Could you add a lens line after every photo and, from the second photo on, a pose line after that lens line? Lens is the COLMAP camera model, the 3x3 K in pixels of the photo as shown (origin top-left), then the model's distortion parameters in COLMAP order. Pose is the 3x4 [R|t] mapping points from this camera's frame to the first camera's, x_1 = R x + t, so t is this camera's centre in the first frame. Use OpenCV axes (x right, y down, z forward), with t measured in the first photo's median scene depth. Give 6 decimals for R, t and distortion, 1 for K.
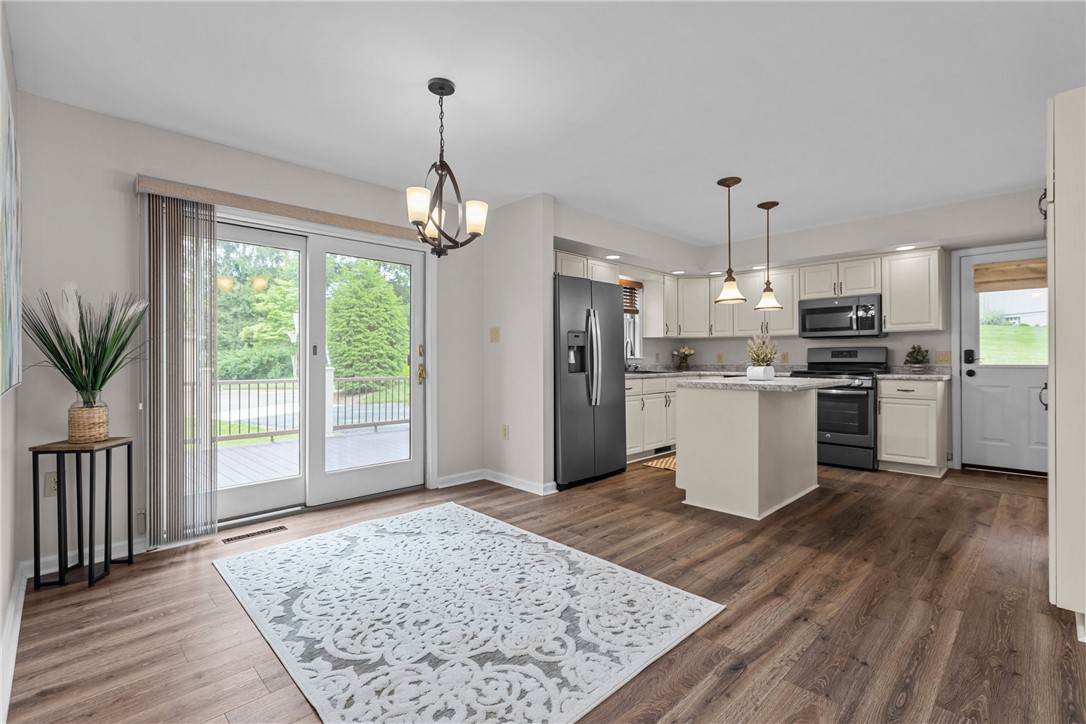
lens RADIAL K [[501.2, 0, 555.6], [0, 501.2, 358.2], [0, 0, 1]] dist [0.003349, -0.002233]
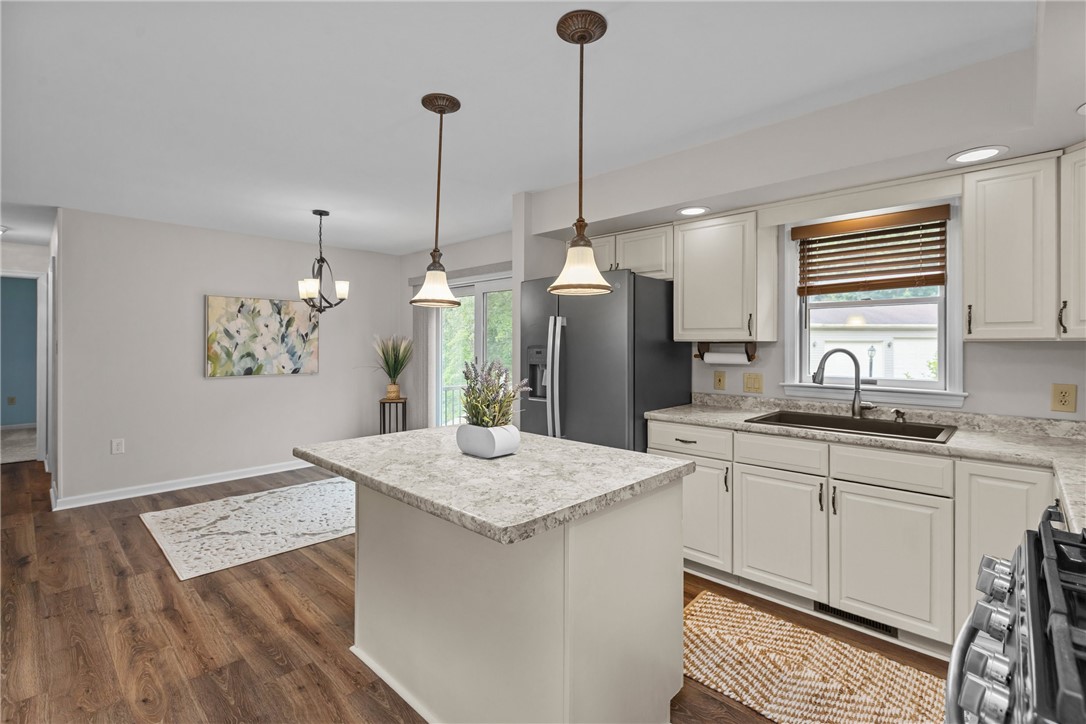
lens RADIAL K [[501.2, 0, 539.3], [0, 501.2, 348.1], [0, 0, 1]] dist [0.003349, -0.002233]
pose [[0.003544, 0.007158, -0.999968, 1.389255], [-0.004857, 0.999963, 0.007141, -0.093854], [0.999982, 0.004831, 0.003579, 1.637421]]
